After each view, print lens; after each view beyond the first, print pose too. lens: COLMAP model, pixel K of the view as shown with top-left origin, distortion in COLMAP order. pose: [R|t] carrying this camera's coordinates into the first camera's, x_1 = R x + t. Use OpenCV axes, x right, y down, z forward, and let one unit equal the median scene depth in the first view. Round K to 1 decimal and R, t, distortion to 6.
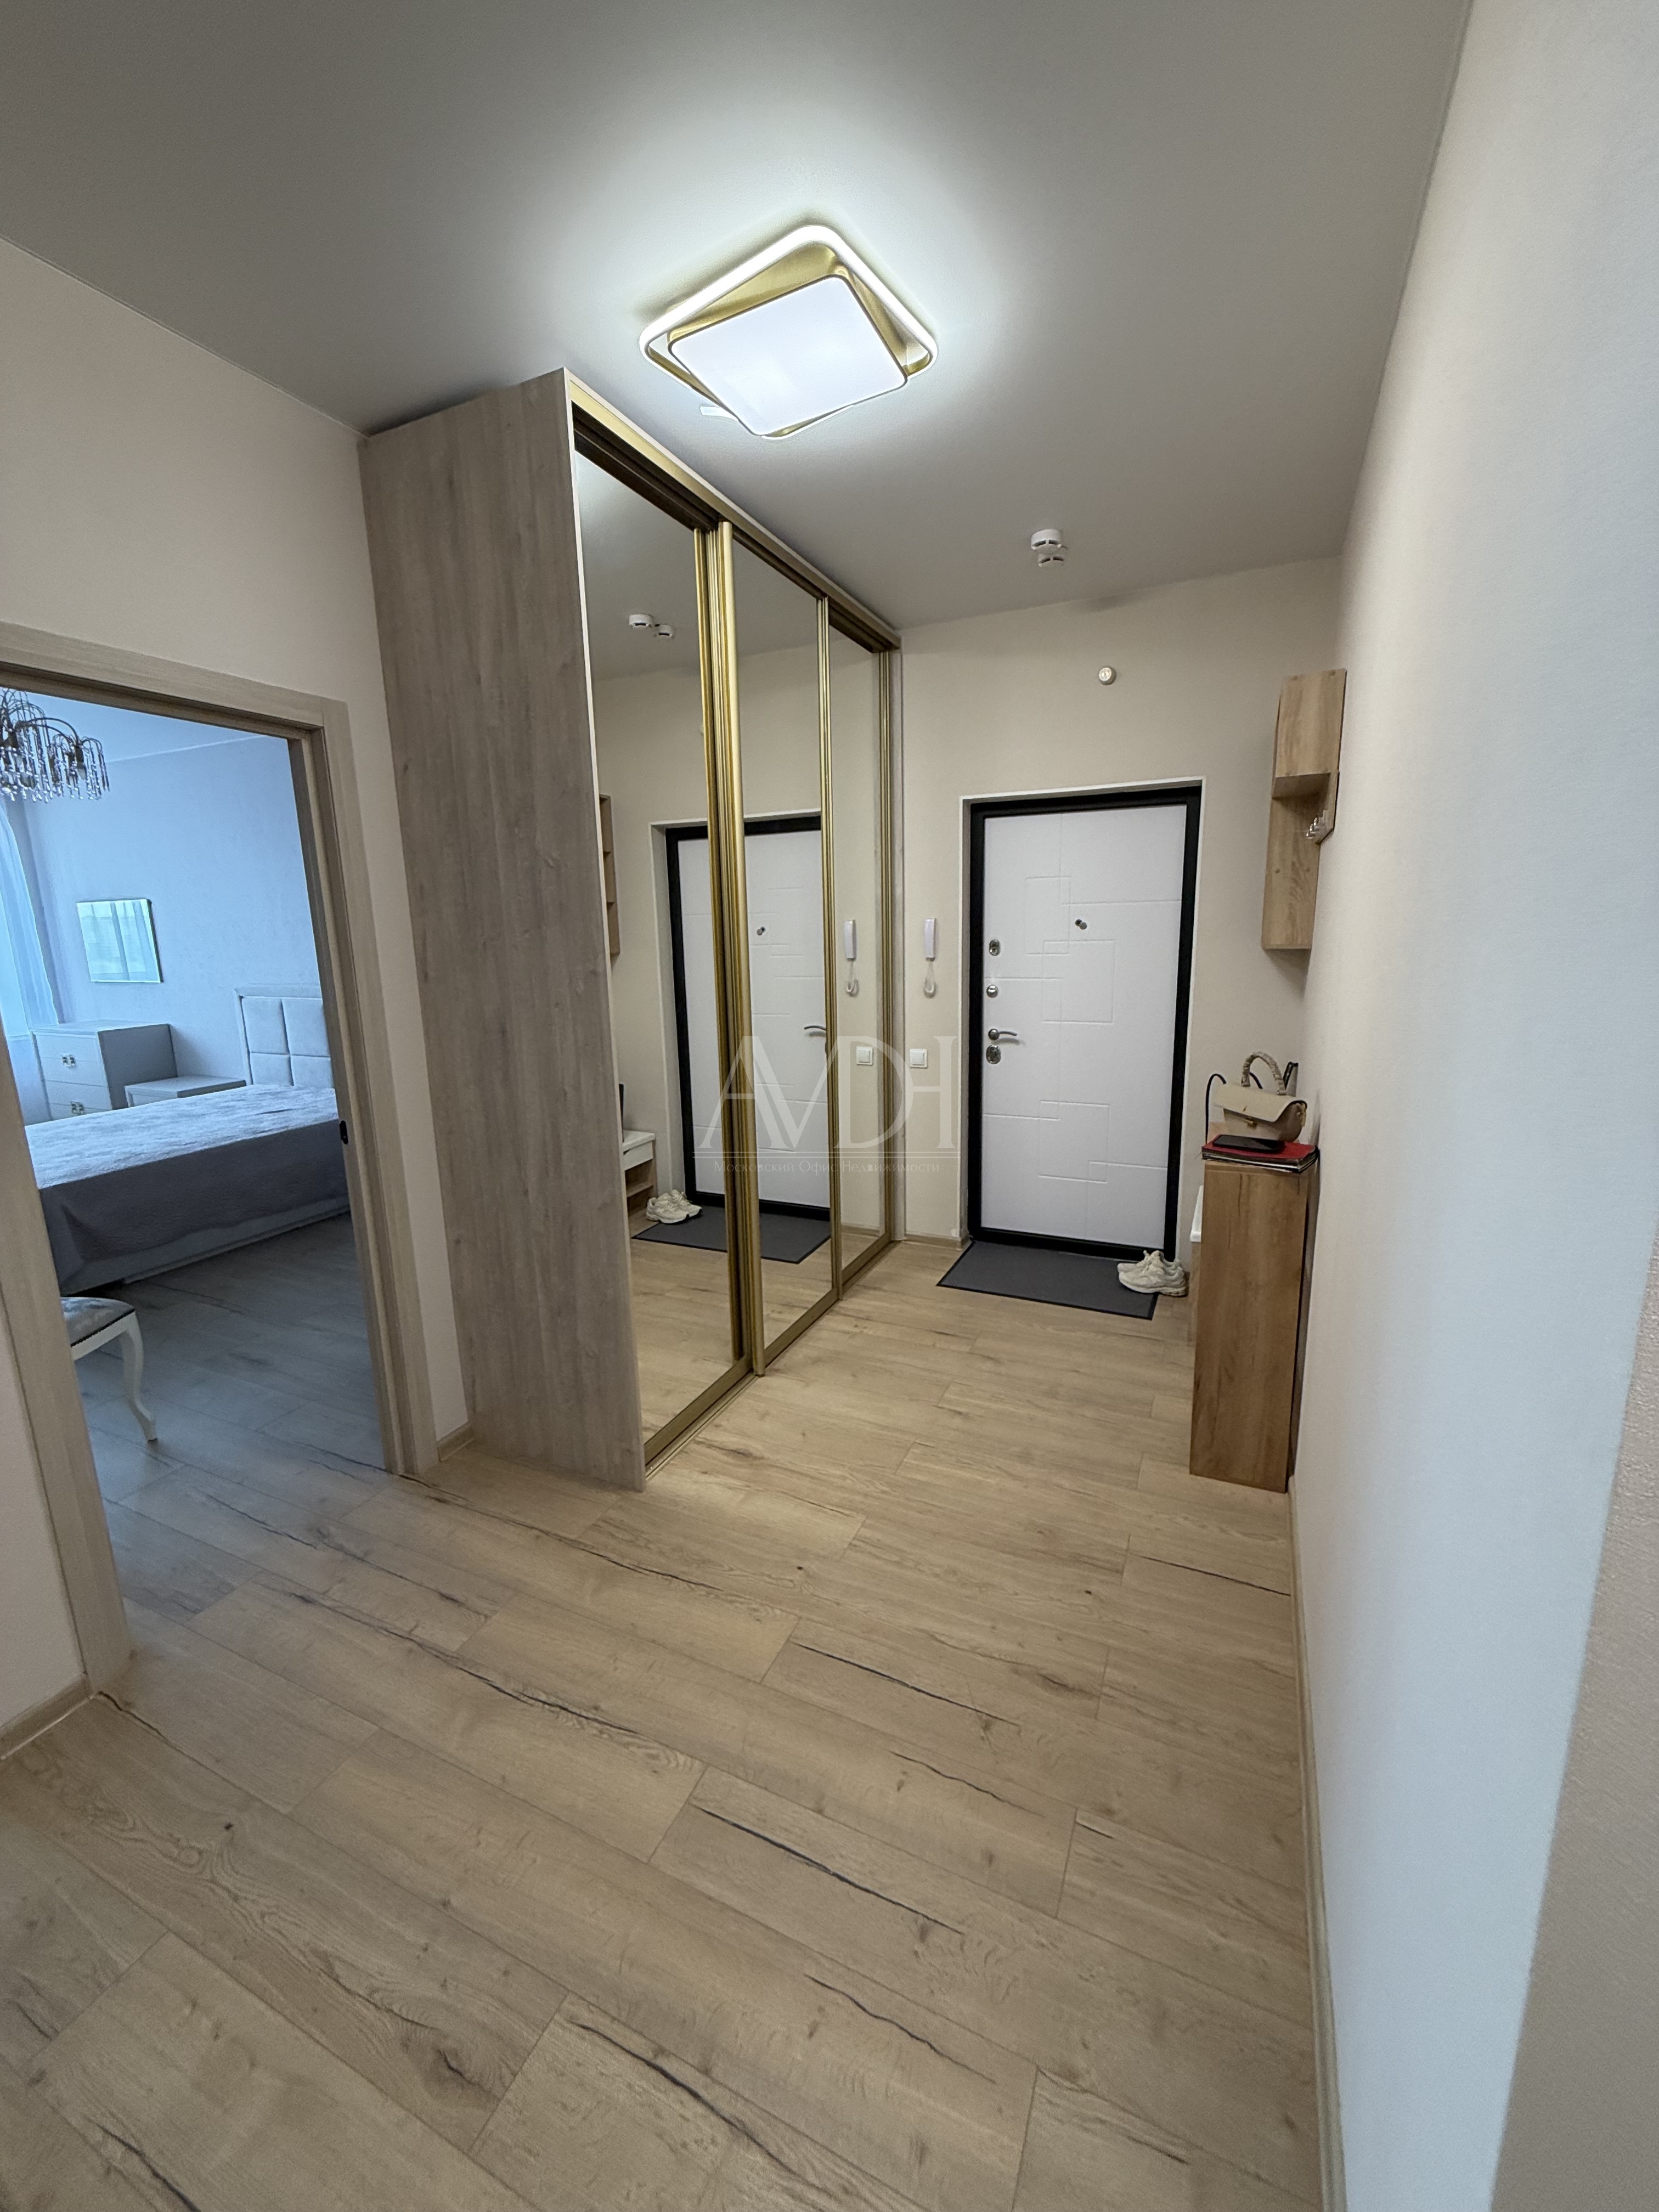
lens RADIAL K [[881.1, 0, 828.4], [0, 881.1, 1093.8], [0, 0, 1]] dist [-0.002125, -0.000018]
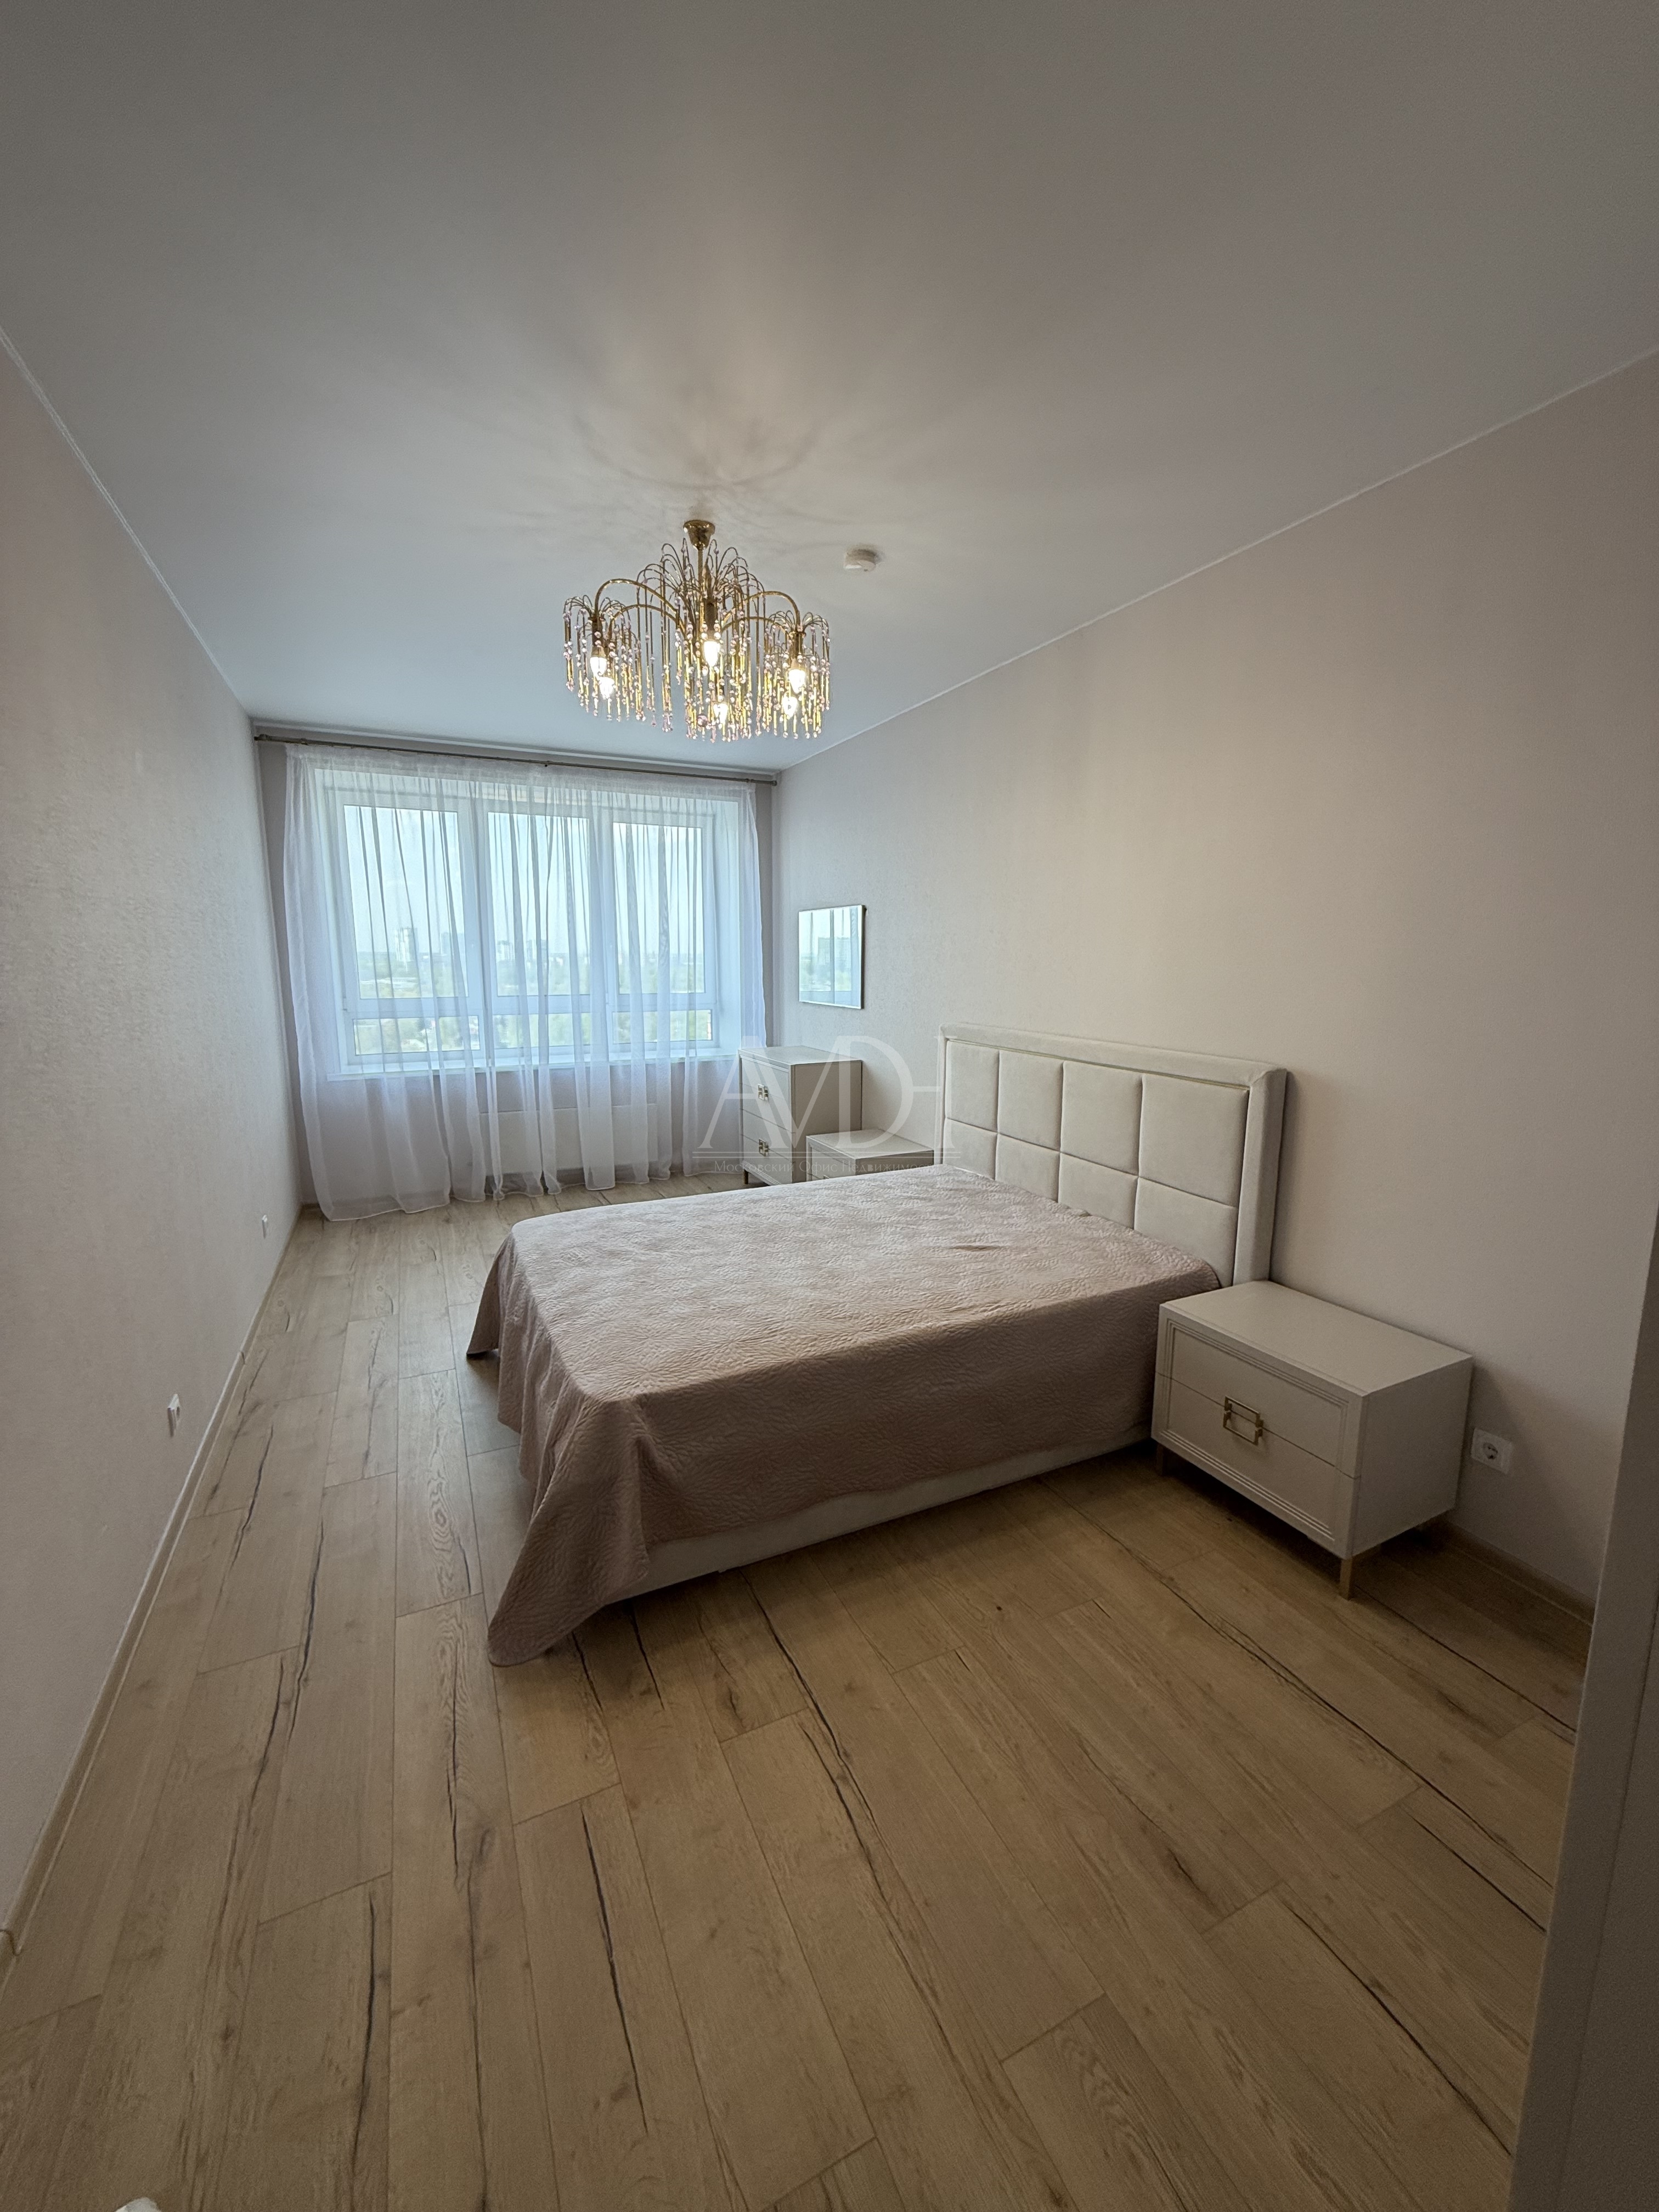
lens RADIAL K [[881.1, 0, 828.4], [0, 881.1, 1093.8], [0, 0, 1]] dist [-0.002125, -0.000018]
pose [[0.766188, 0.129353, -0.629463, -0.288578], [-0.146368, 0.988913, 0.025058, -0.071012], [0.625725, 0.072934, 0.776627, 0.392476]]
